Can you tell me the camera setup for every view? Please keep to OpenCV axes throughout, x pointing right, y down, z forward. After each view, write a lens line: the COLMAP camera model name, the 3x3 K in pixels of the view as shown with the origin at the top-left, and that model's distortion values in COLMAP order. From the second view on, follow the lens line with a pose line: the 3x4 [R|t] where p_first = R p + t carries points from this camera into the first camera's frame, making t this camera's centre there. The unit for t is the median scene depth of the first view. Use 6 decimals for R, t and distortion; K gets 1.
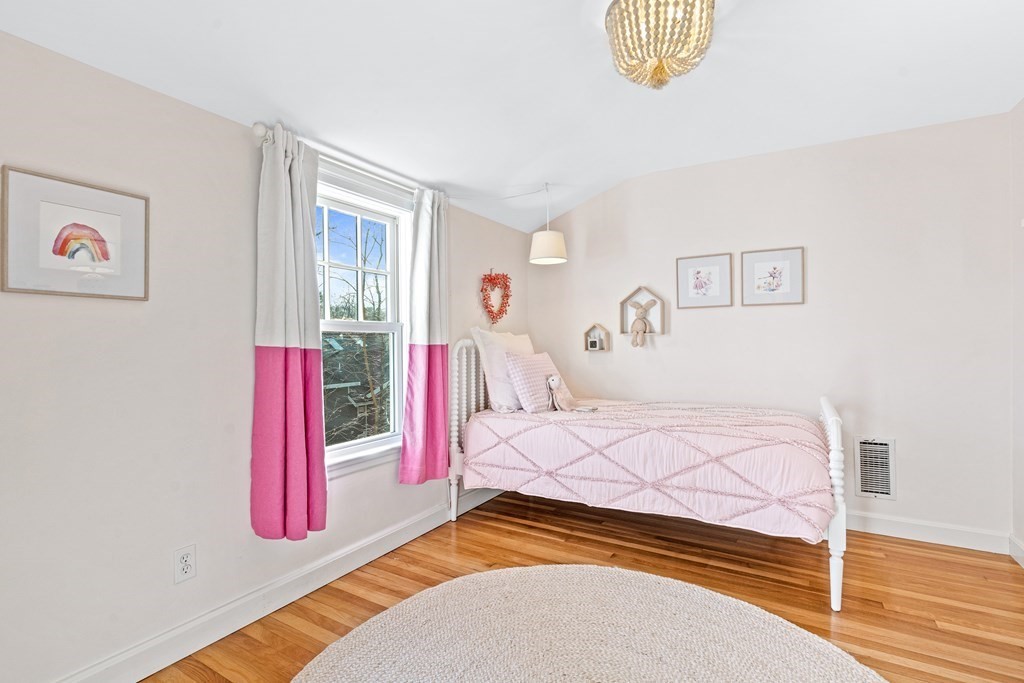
lens RADIAL K [[477.0, 0, 511.3], [0, 477.0, 338.5], [0, 0, 1]] dist [-0.005133, 0.001384]
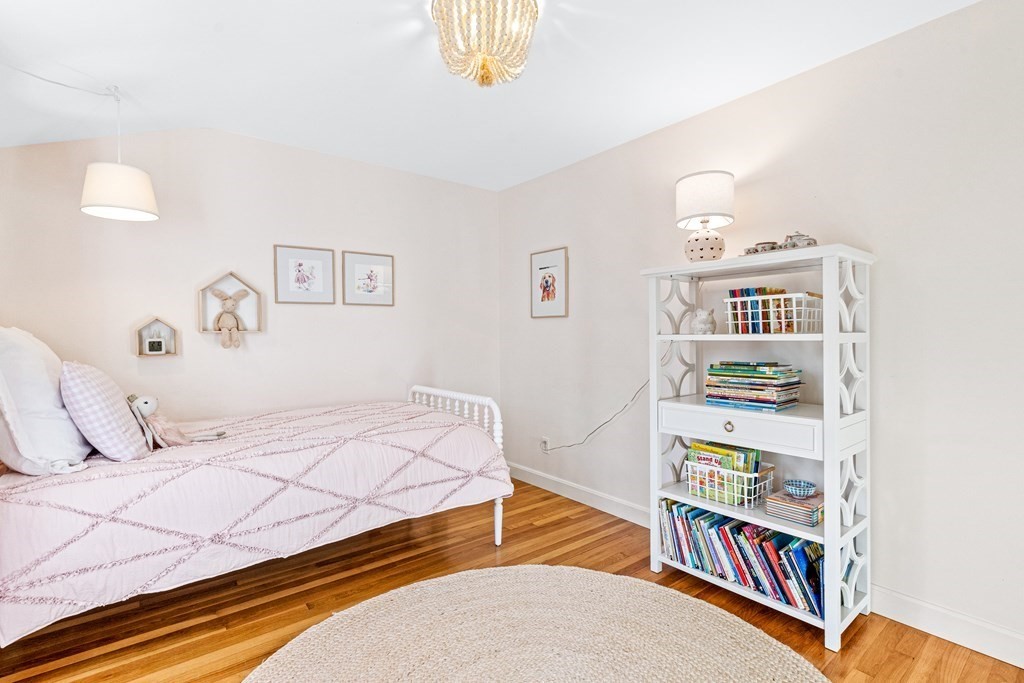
lens RADIAL K [[477.0, 0, 508.5], [0, 477.0, 339.1], [0, 0, 1]] dist [-0.005133, 0.001384]
pose [[0.370029, -0.008344, 0.928983, -0.348111], [0.005615, 0.999961, 0.006745, -0.000612], [-0.929003, 0.002720, 0.370061, 0.330811]]
